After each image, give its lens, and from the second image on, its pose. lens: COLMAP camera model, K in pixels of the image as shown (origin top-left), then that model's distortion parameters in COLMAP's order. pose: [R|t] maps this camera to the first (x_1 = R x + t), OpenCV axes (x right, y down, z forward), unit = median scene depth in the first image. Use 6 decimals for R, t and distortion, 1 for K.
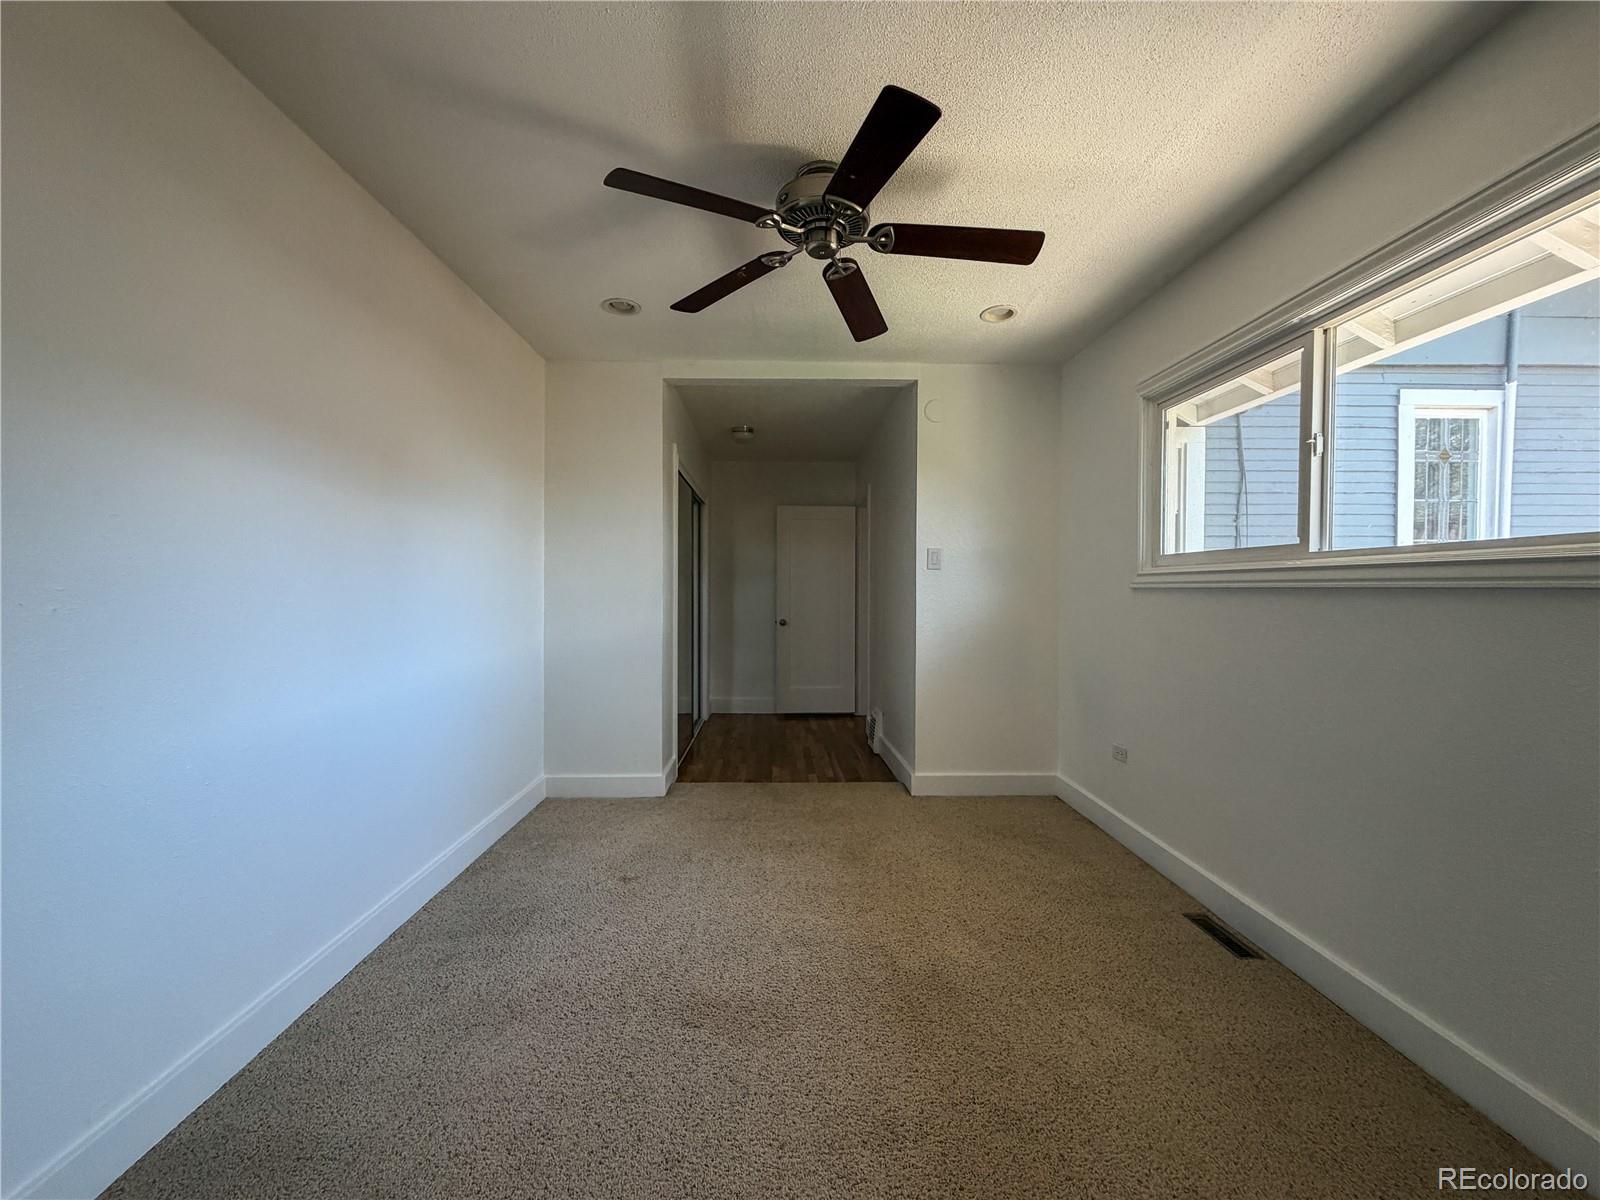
lens RADIAL K [[640.6, 0, 797.2], [0, 640.6, 599.7], [0, 0, 1]] dist [-0.000566, 0.000529]
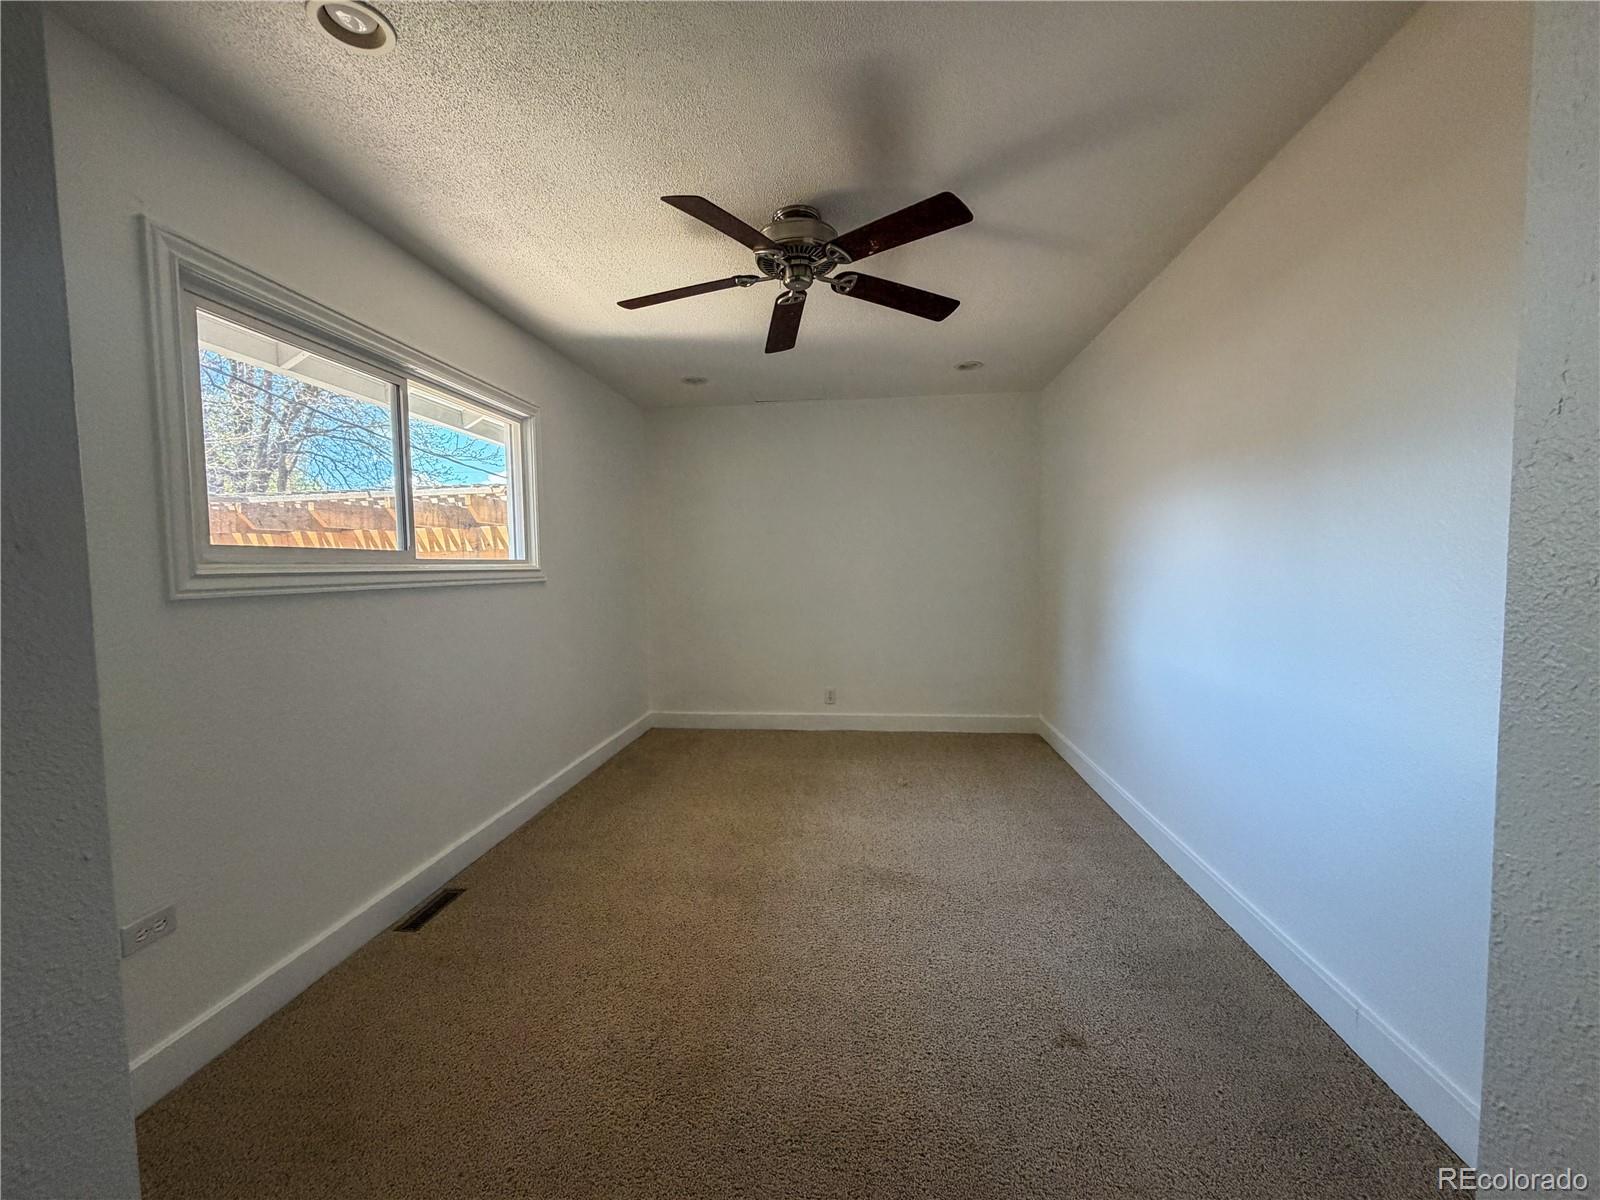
lens RADIAL K [[640.6, 0, 796.8], [0, 640.6, 603.6], [0, 0, 1]] dist [-0.000566, 0.000529]
pose [[-0.989354, 0.007519, 0.145334, -0.113837], [0.018862, 0.996866, 0.076830, -0.064847], [-0.144301, 0.078753, -0.986395, 2.028214]]
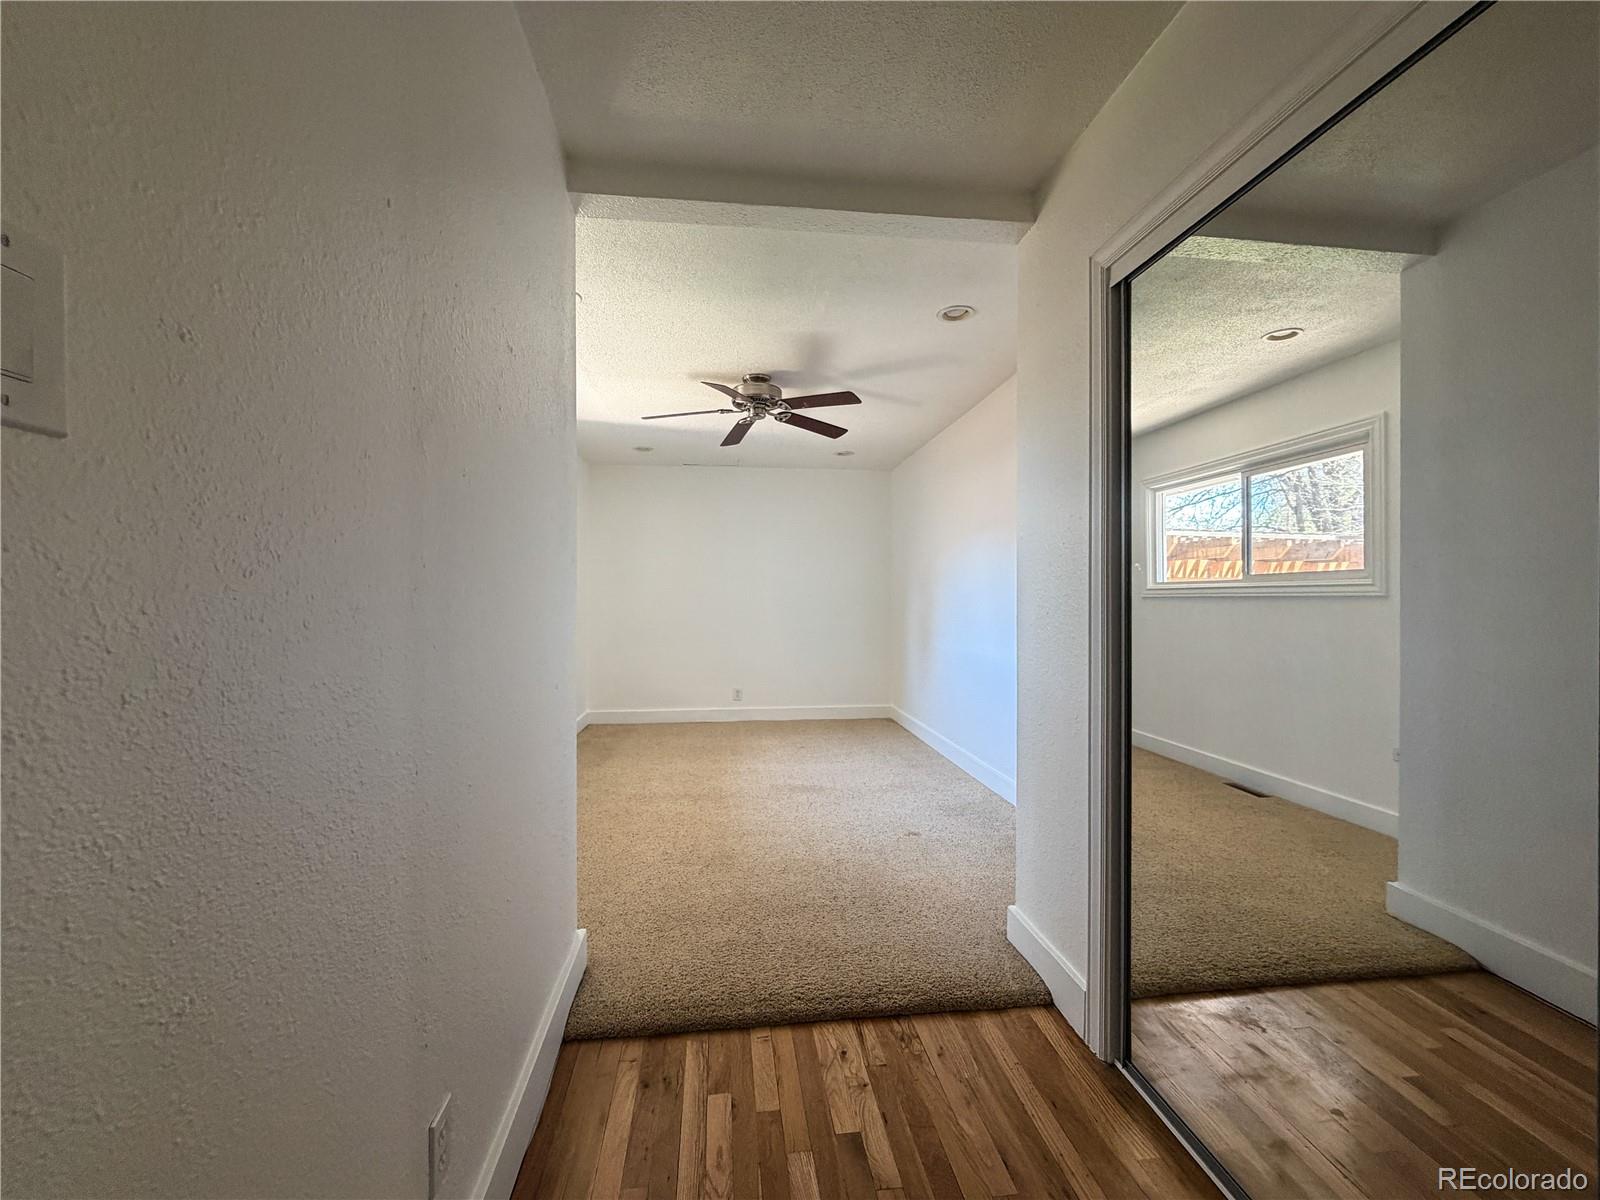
lens RADIAL K [[640.6, 0, 800.4], [0, 640.6, 599.3], [0, 0, 1]] dist [-0.000566, 0.000529]
pose [[-0.996586, 0.000361, -0.082562, 0.059608], [-0.001029, 0.999858, 0.016796, -0.037796], [0.082557, 0.016823, -0.996444, 2.717853]]
